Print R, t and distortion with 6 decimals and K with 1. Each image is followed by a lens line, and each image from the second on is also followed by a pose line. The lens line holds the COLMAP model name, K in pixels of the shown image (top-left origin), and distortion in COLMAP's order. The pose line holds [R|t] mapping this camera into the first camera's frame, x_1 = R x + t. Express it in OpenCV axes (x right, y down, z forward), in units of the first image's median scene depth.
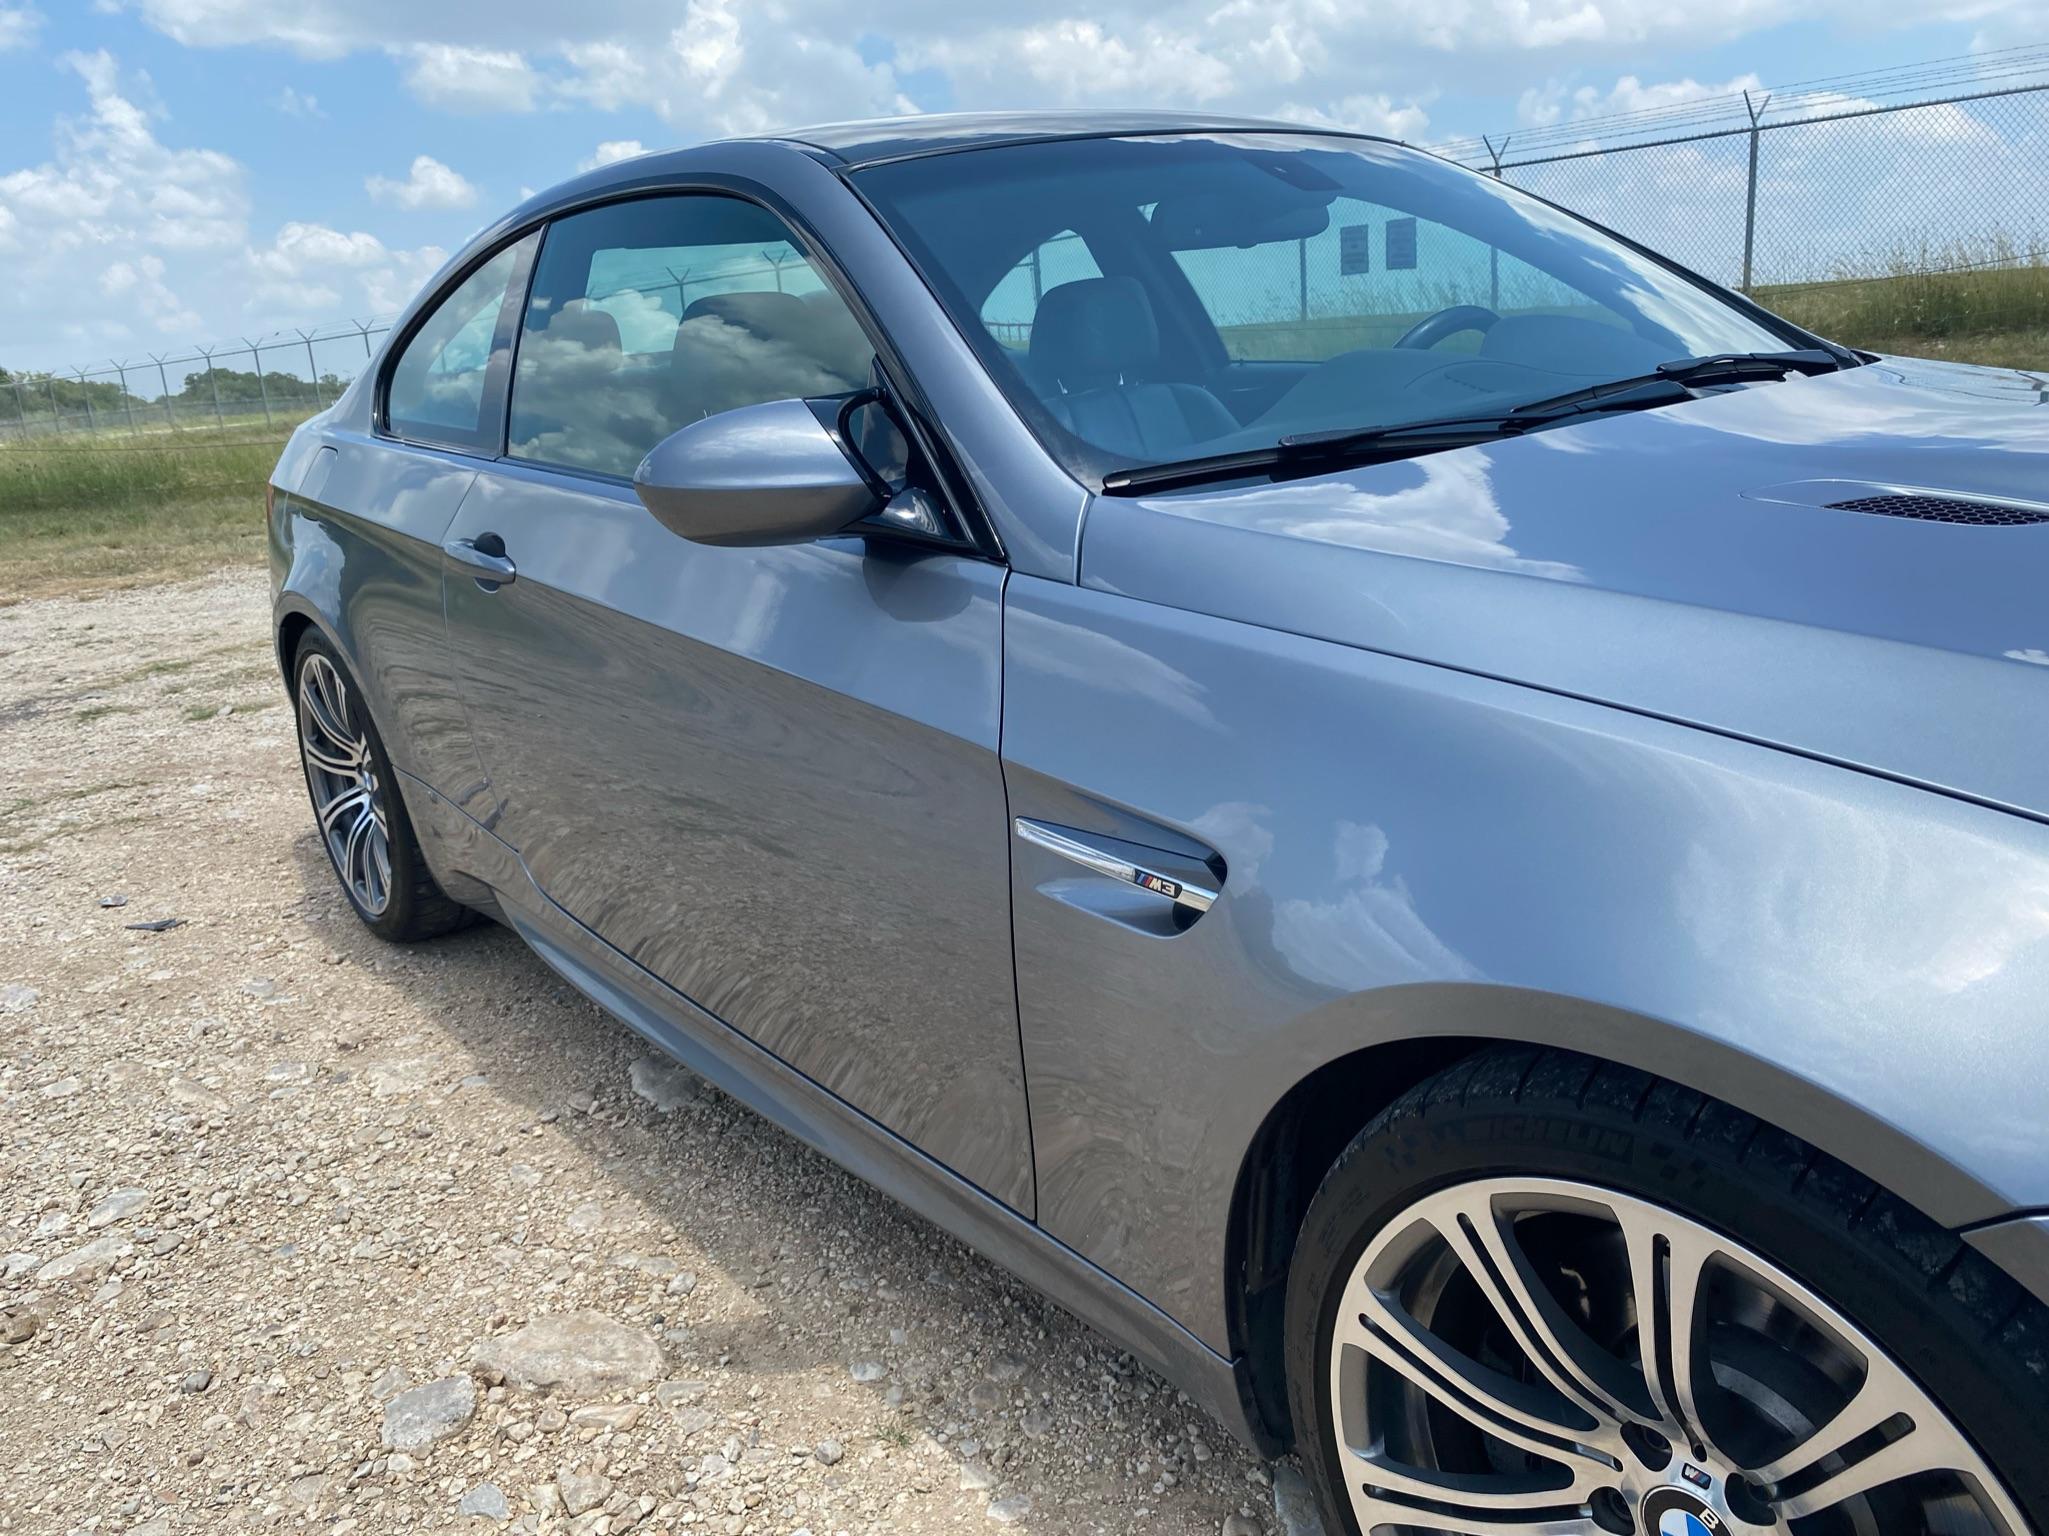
lens RADIAL K [[1597.1, 0, 1024.5], [0, 1597.1, 768.0], [0, 0, 1]] dist [0.000860, -0.003495]
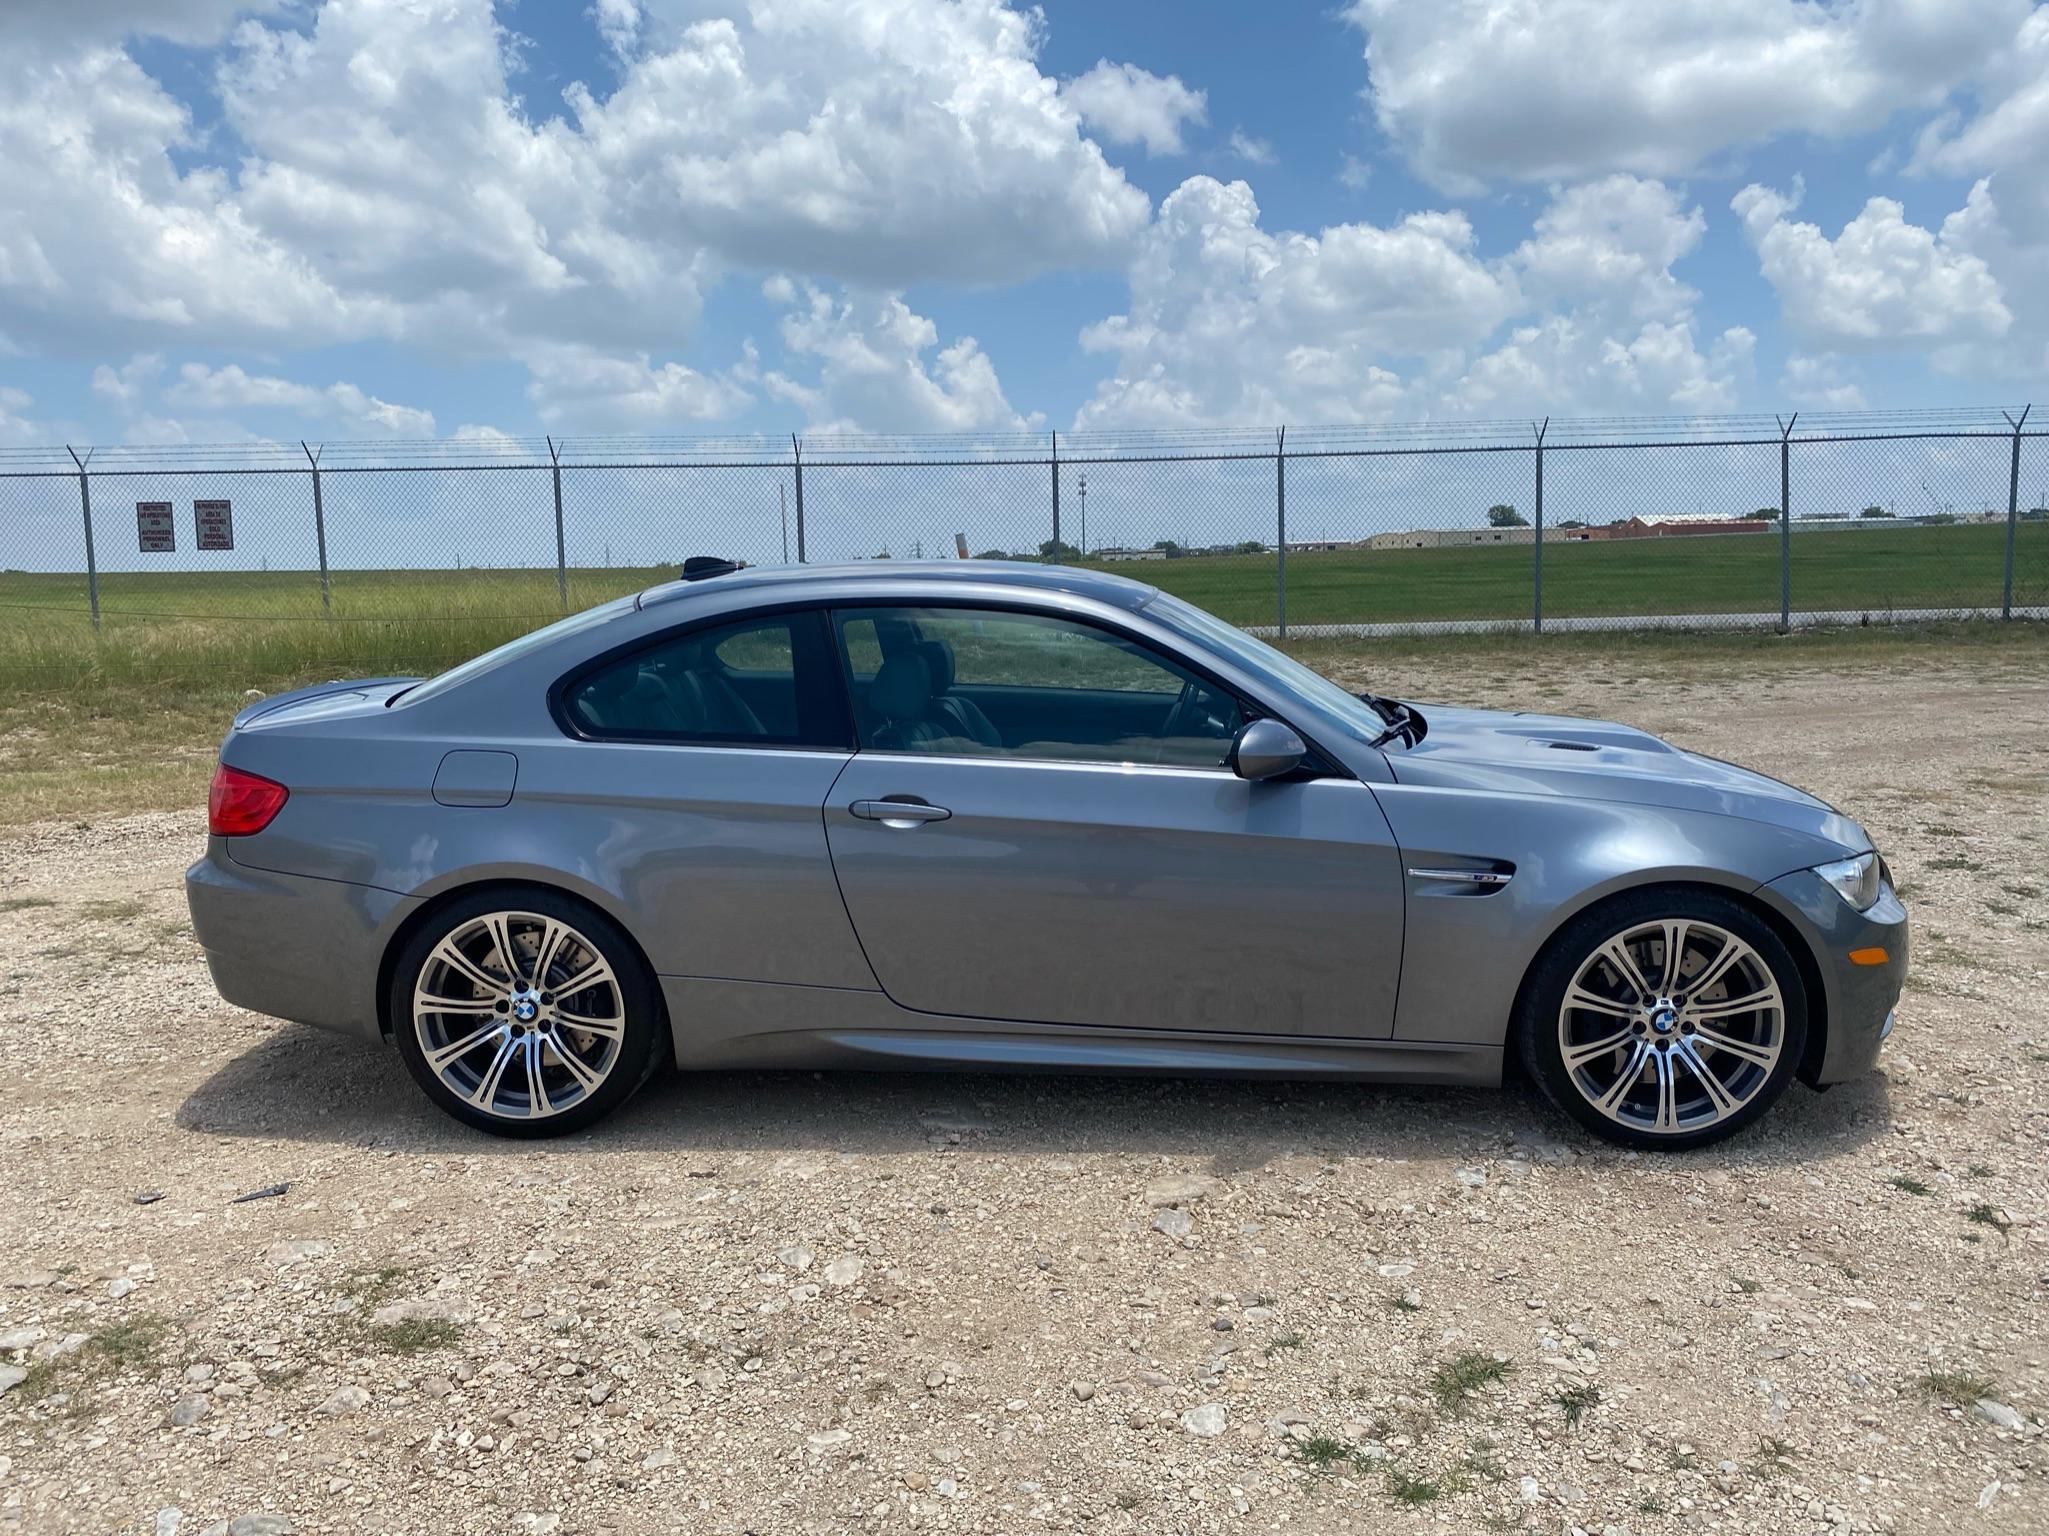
lens RADIAL K [[1668.5, 0, 1028.3], [0, 1668.5, 807.3], [0, 0, 1]] dist [0.005474, -0.008213]
pose [[0.640666, -0.058014, 0.765625, -1.253216], [0.165179, 0.984208, -0.063643, 0.002447], [-0.749842, 0.167239, 0.640131, -0.156965]]
